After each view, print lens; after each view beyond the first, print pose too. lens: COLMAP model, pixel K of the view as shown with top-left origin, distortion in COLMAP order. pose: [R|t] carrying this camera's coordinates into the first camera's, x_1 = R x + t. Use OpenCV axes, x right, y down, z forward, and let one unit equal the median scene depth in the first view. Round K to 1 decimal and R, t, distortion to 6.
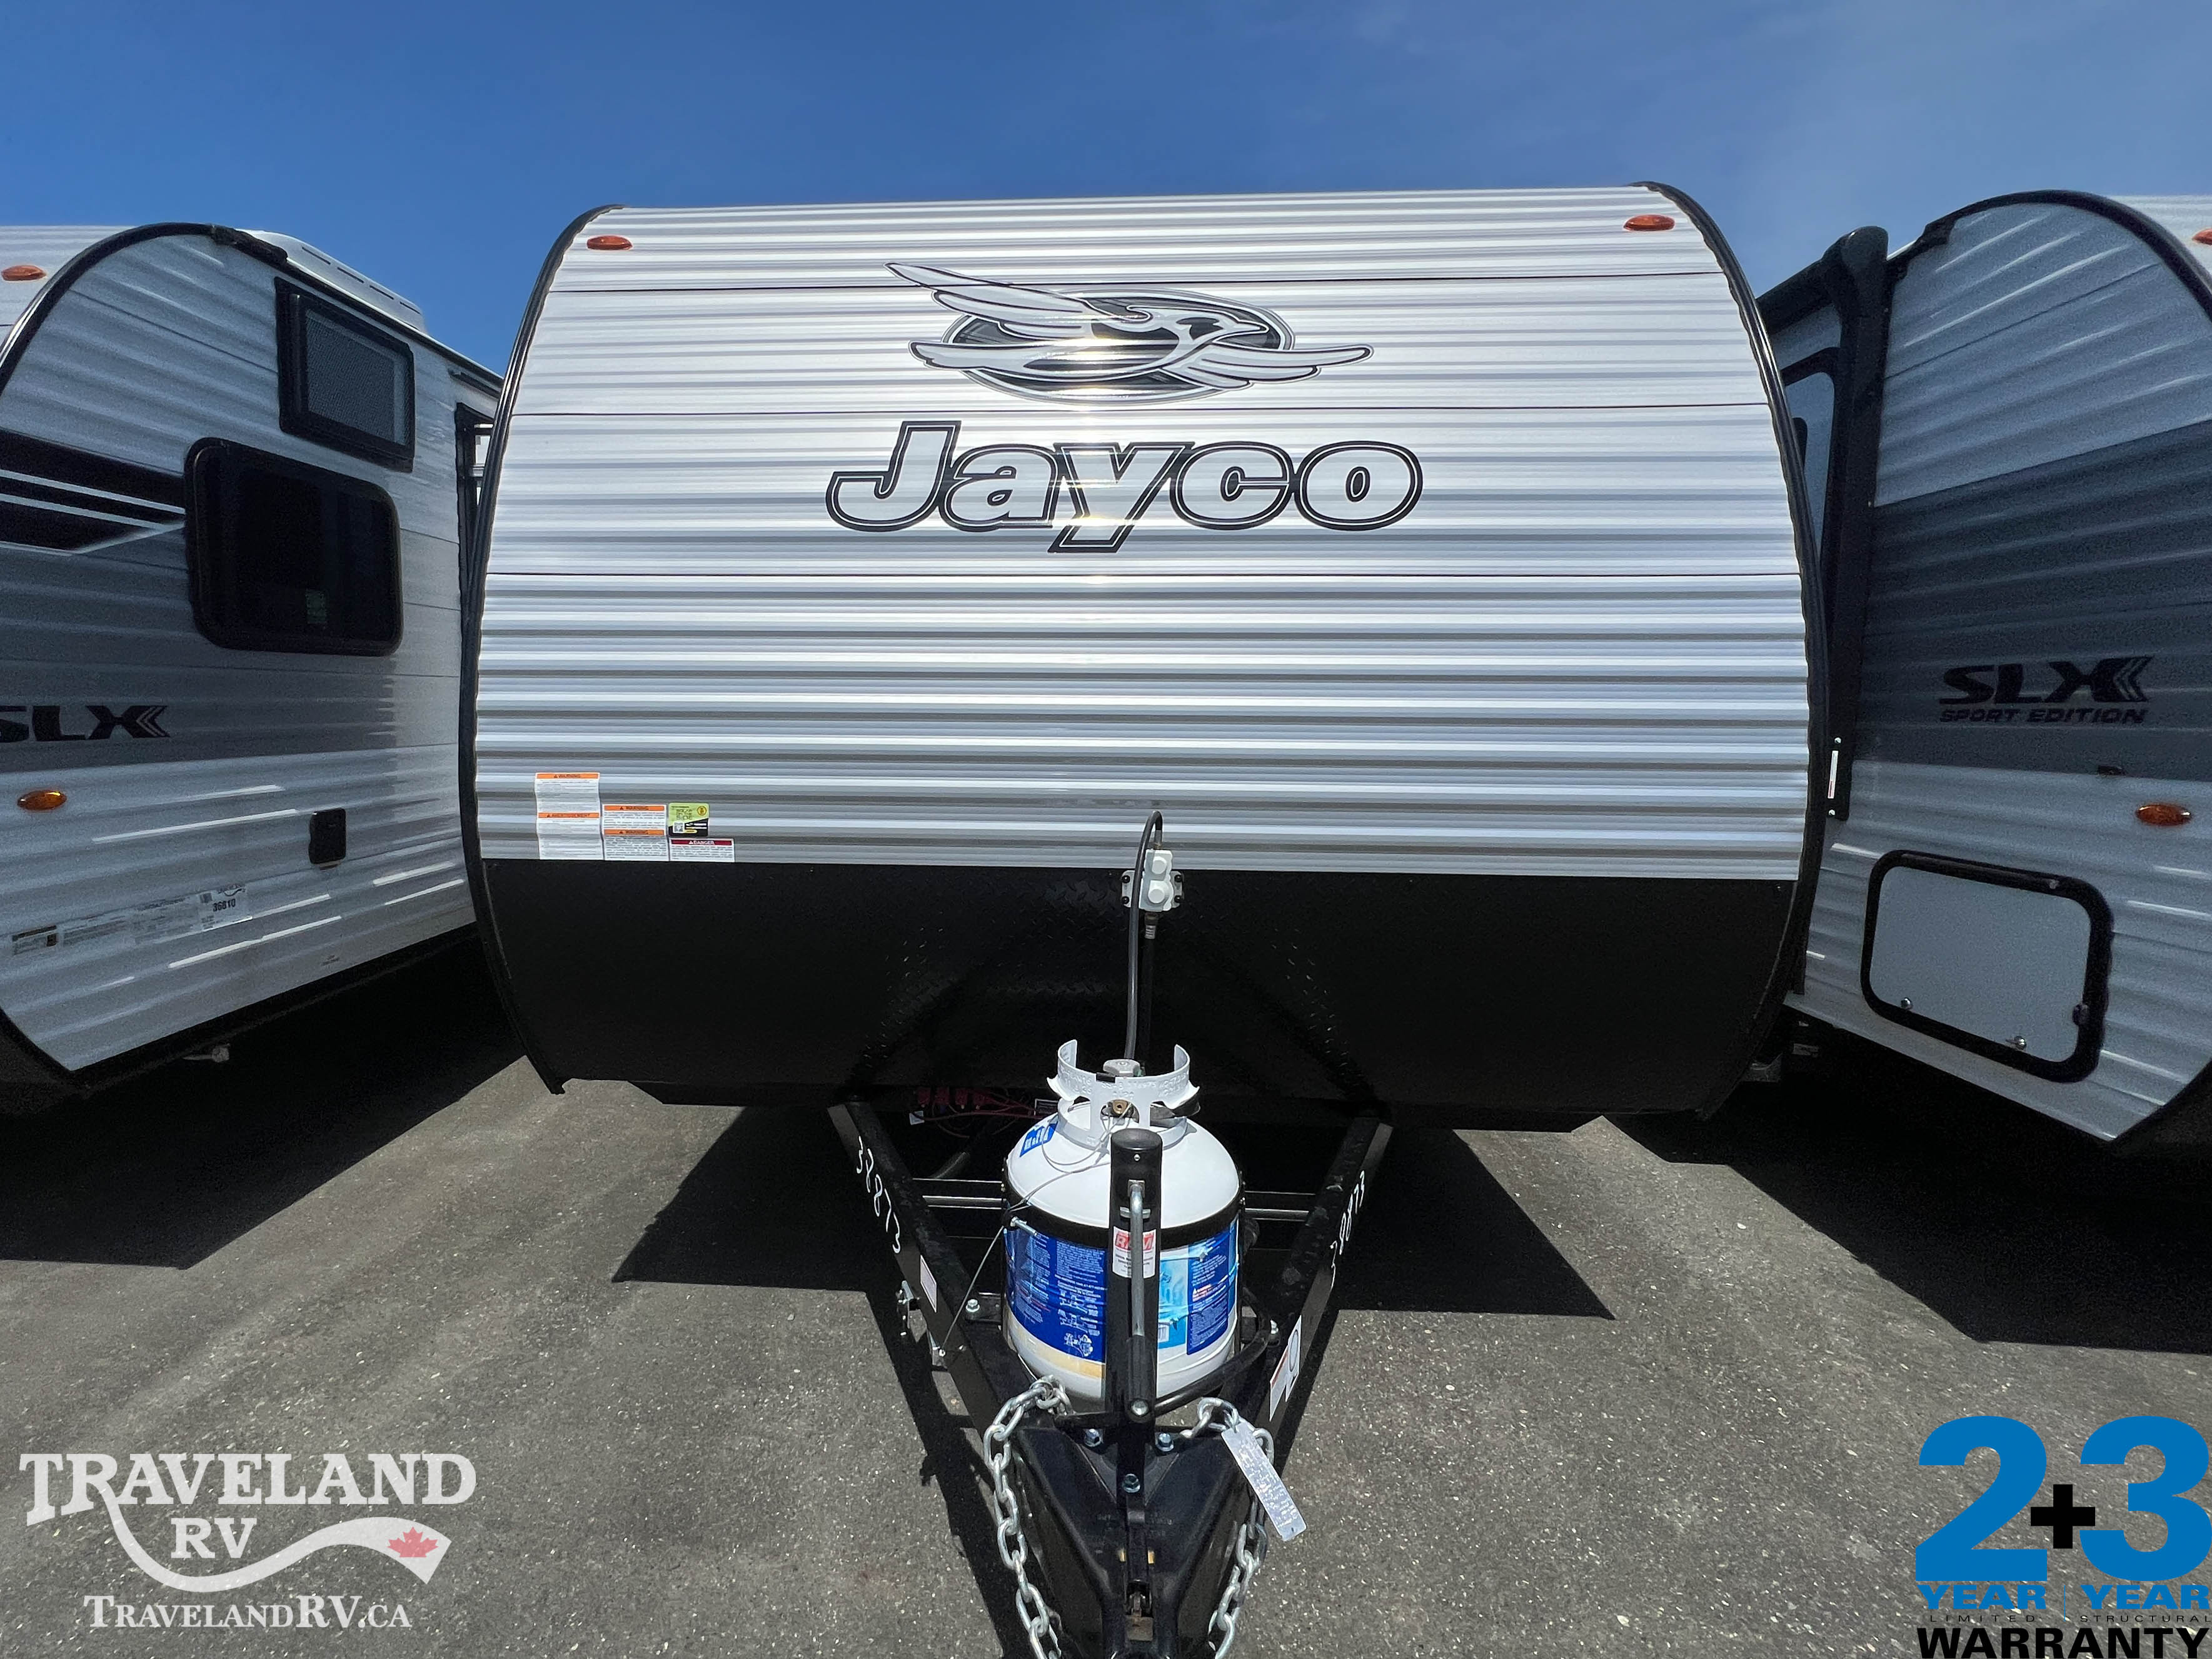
lens RADIAL K [[901.8, 0, 1100.0], [0, 901.8, 792.3], [0, 0, 1]] dist [-0.000992, -0.000031]
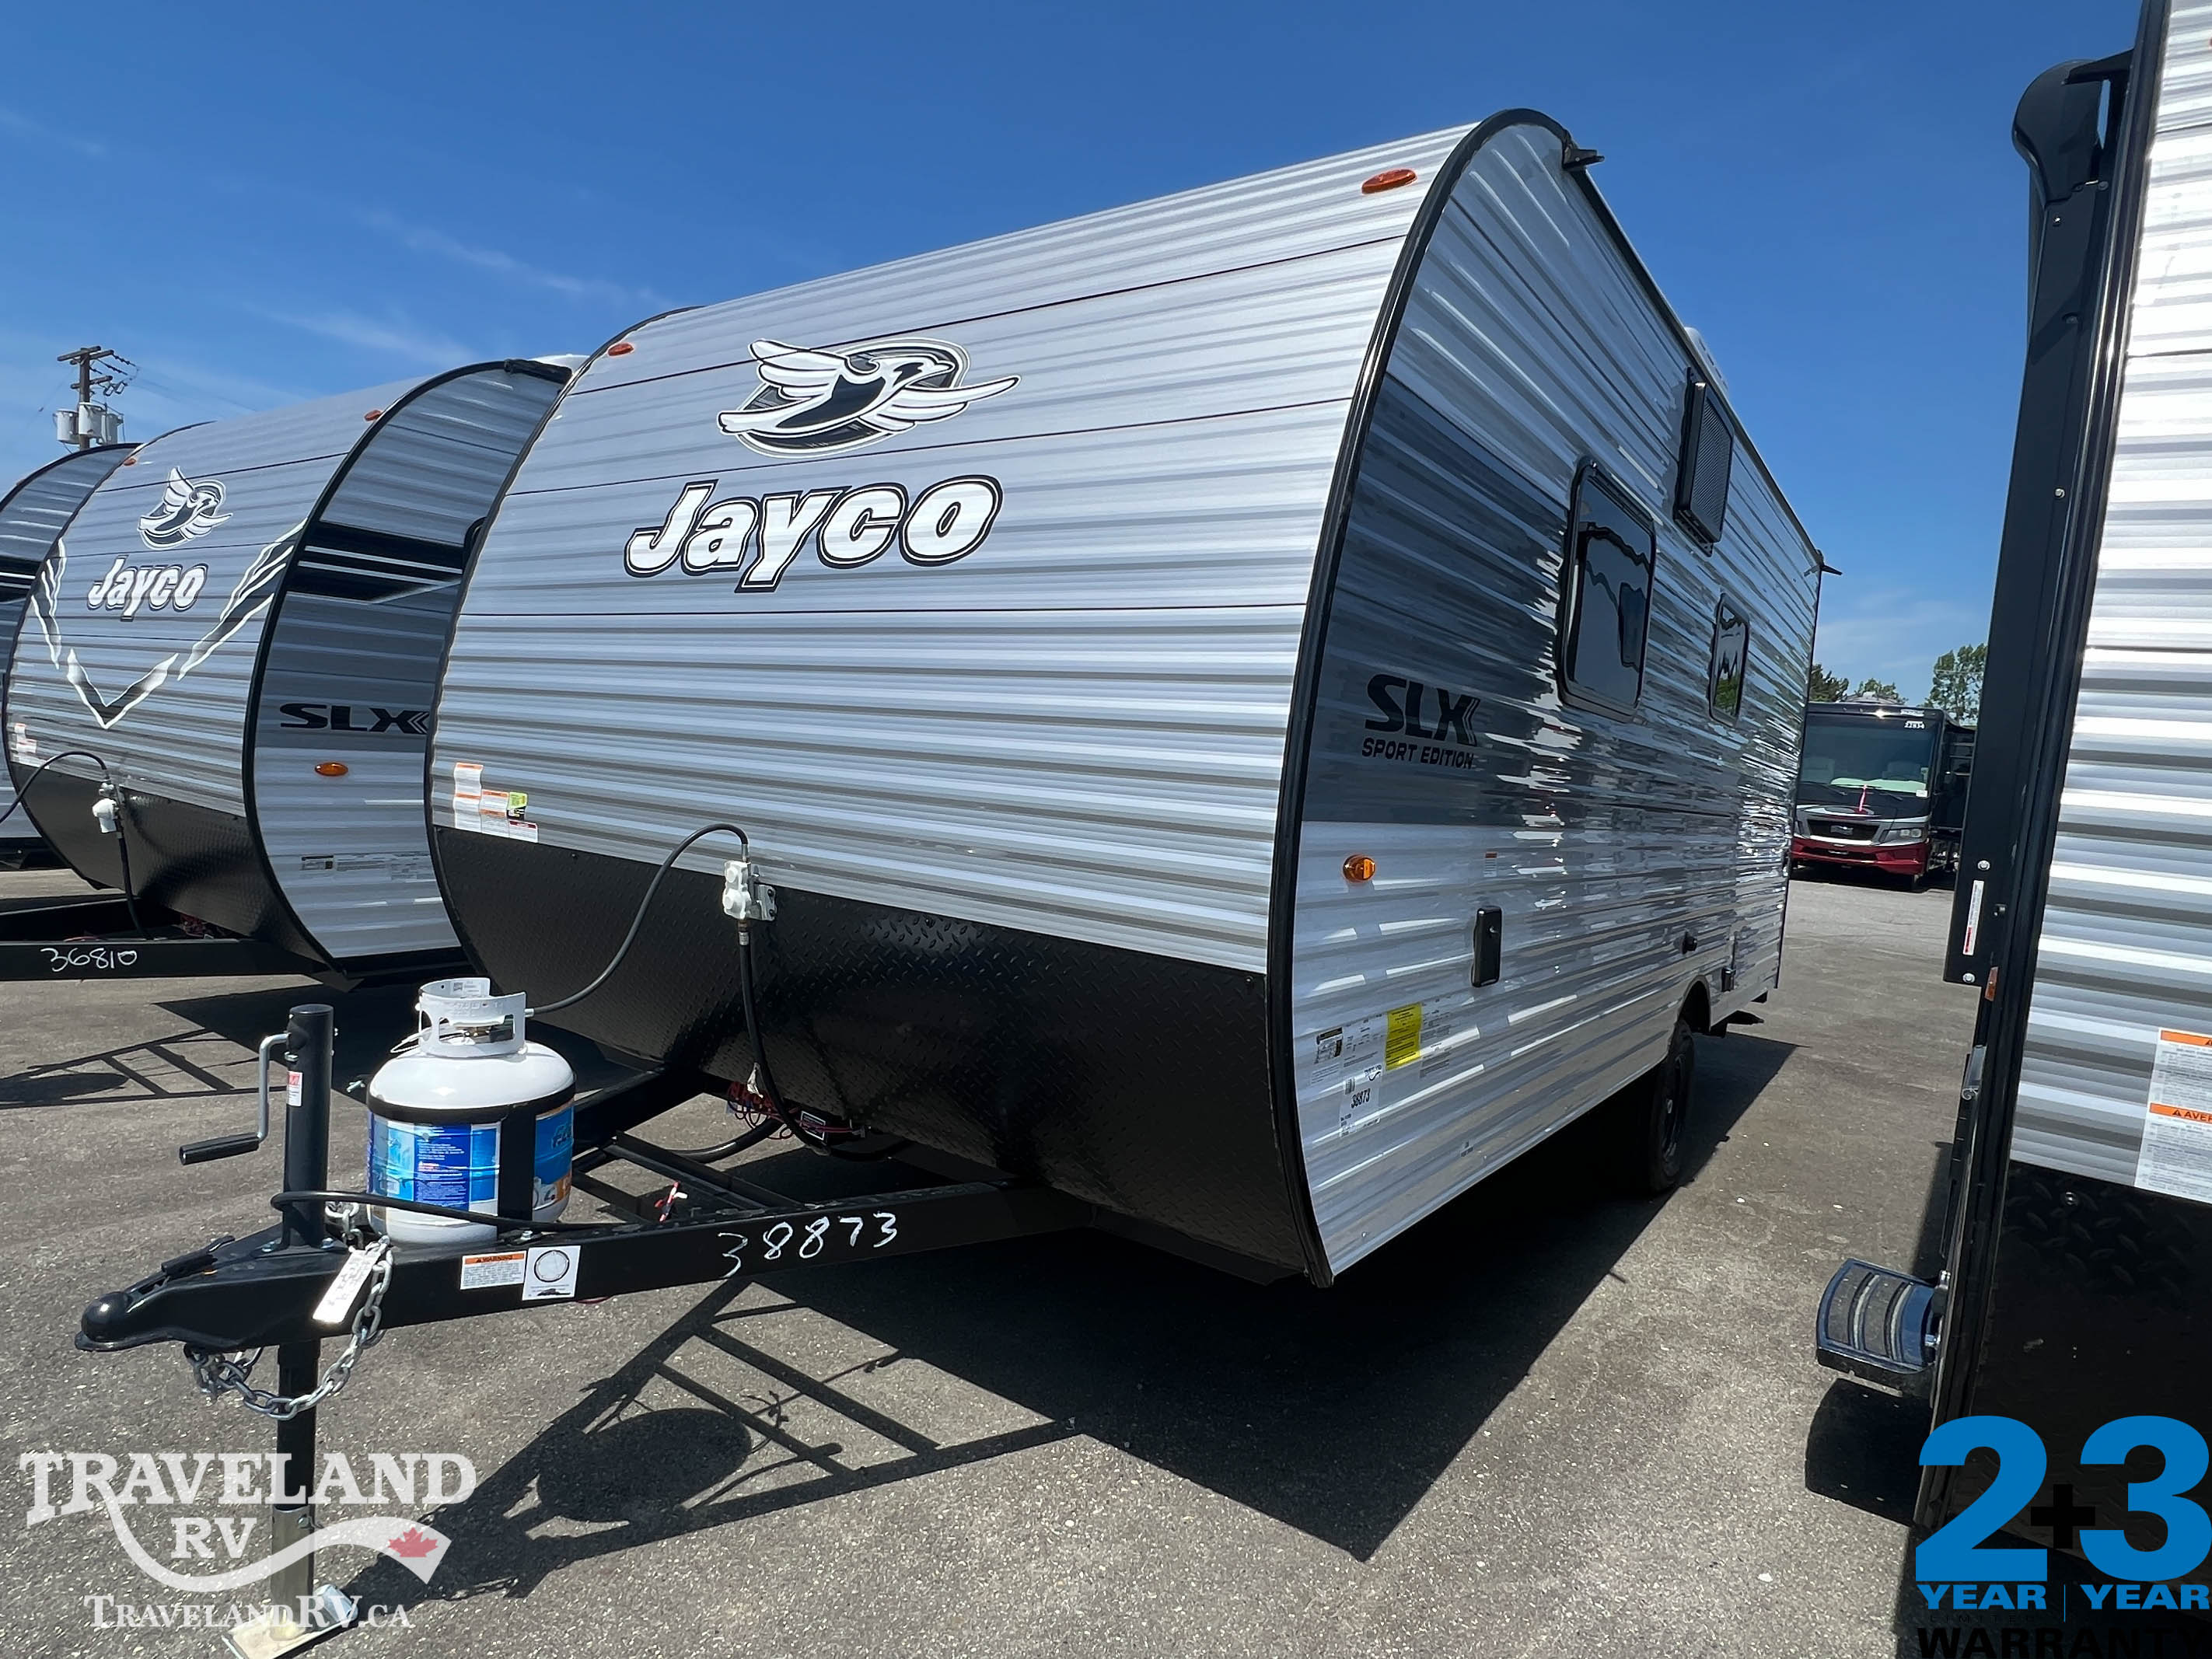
lens RADIAL K [[1179.8, 0, 1271.6], [0, 1179.8, 866.3], [0, 0, 1]] dist [0.001383, 0.000983]
pose [[0.871963, 0.095638, -0.480139, 1.260392], [-0.110903, 0.993825, -0.003448, 0.002955], [0.476845, 0.056256, 0.877186, 0.051153]]
